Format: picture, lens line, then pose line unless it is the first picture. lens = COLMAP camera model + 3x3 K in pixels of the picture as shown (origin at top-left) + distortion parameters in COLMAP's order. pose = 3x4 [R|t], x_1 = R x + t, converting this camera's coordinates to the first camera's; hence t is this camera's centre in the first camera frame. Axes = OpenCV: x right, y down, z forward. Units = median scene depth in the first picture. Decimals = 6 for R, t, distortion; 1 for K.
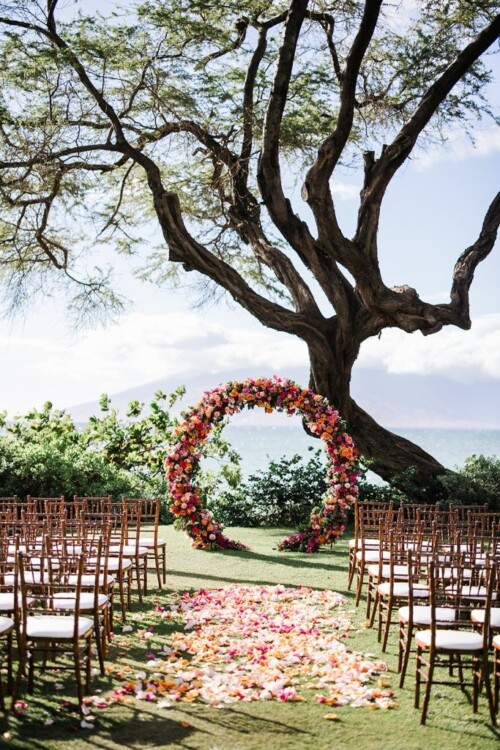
lens RADIAL K [[1128.5, 0, 250.0], [0, 1128.5, 375.0], [0, 0, 1]] dist [-0.099526, 0.011014]
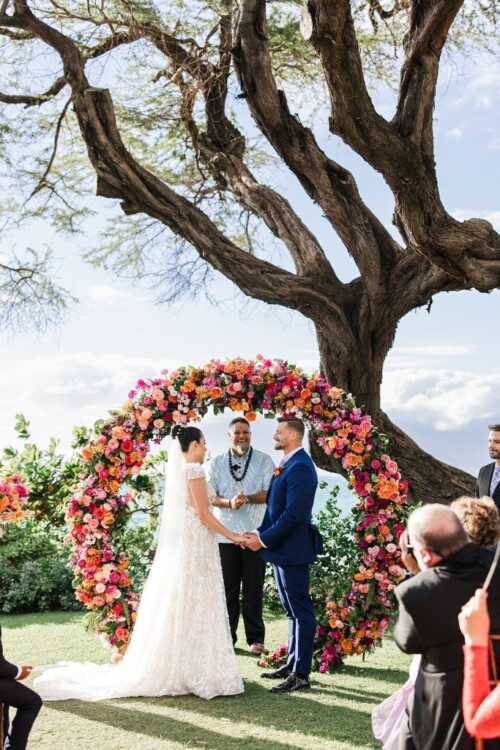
lens RADIAL K [[1121.0, 0, 261.2], [0, 1121.0, 372.5], [0, 0, 1]] dist [0.036527, -0.021871]
pose [[0.999922, -0.011658, 0.004571, 0.017769], [0.011858, 0.998852, -0.046405, 0.031471], [-0.004024, 0.046456, 0.998912, 0.383716]]
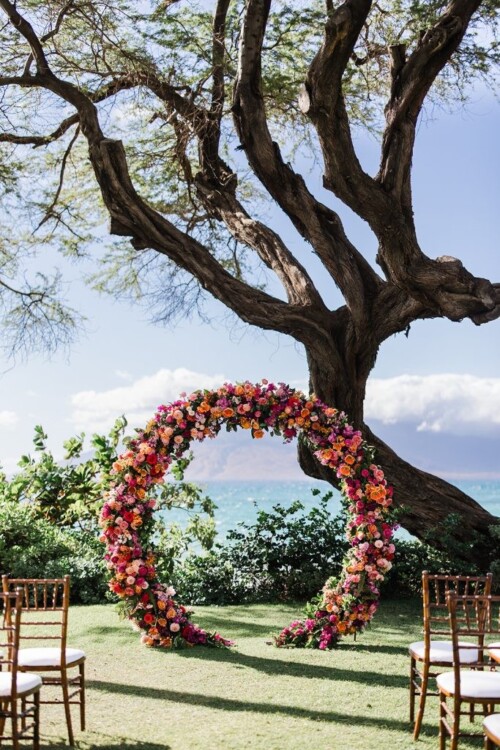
lens RADIAL K [[1128.5, 0, 250.0], [0, 1128.5, 375.0], [0, 0, 1]] dist [-0.099526, 0.011014]
pose [[0.999566, -0.017912, 0.023372, -0.002007], [0.019027, 0.998647, -0.048388, 0.026177], [-0.022474, 0.048812, 0.998555, 0.299165]]
